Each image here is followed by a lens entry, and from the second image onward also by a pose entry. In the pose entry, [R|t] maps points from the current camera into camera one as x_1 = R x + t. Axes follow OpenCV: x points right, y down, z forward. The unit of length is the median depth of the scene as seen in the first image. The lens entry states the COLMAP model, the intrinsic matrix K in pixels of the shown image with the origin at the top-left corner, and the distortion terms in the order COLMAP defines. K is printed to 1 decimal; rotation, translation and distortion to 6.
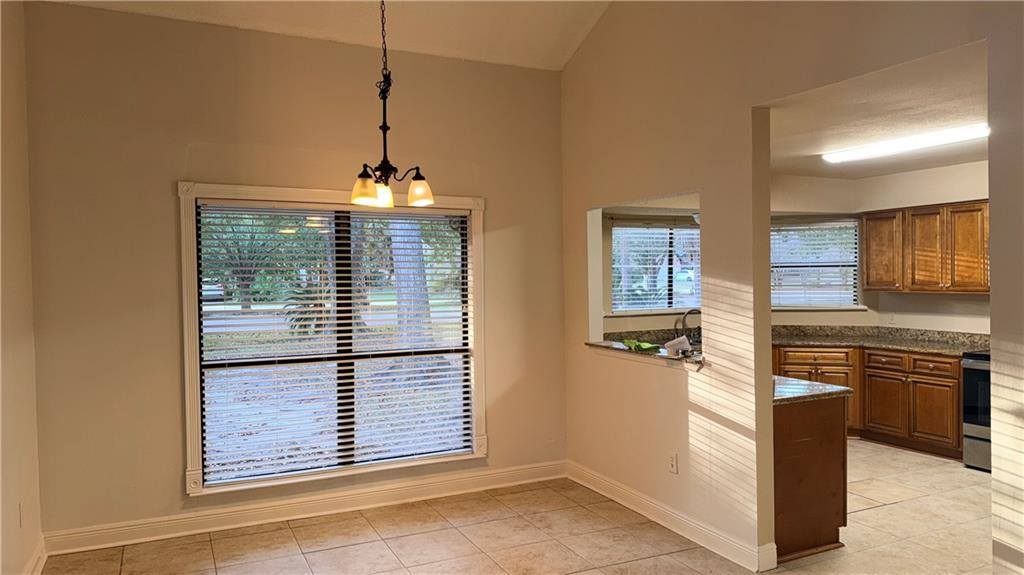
lens RADIAL K [[711.9, 0, 521.5], [0, 711.9, 292.8], [0, 0, 1]] dist [0.075449, -0.090547]
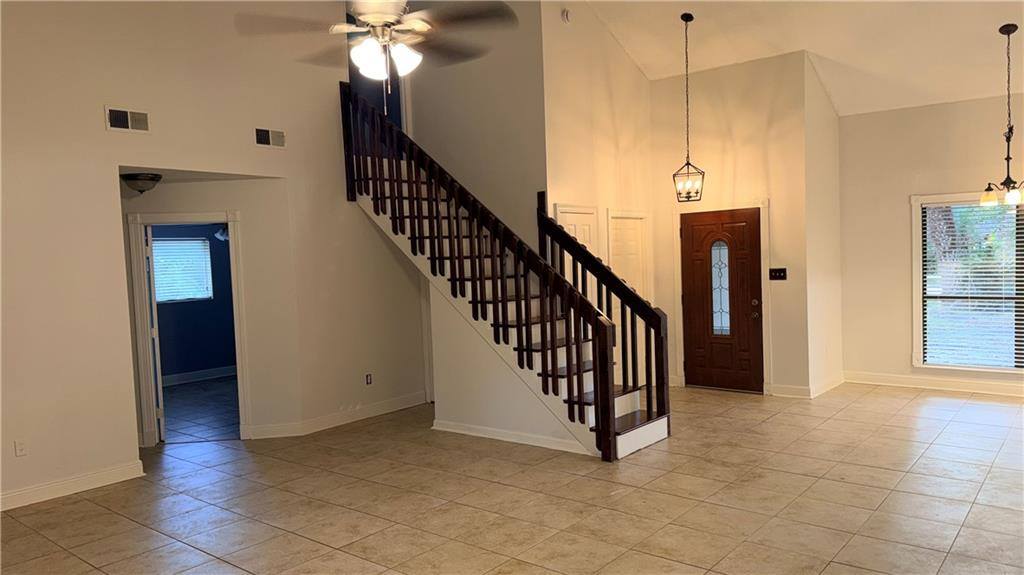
lens RADIAL K [[711.9, 0, 521.6], [0, 711.9, 292.4], [0, 0, 1]] dist [0.075449, -0.090547]
pose [[0.424129, 0.037432, -0.904828, 0.886796], [0.003827, 0.999062, 0.043124, 0.009782], [0.905594, -0.021753, 0.423588, -0.788363]]
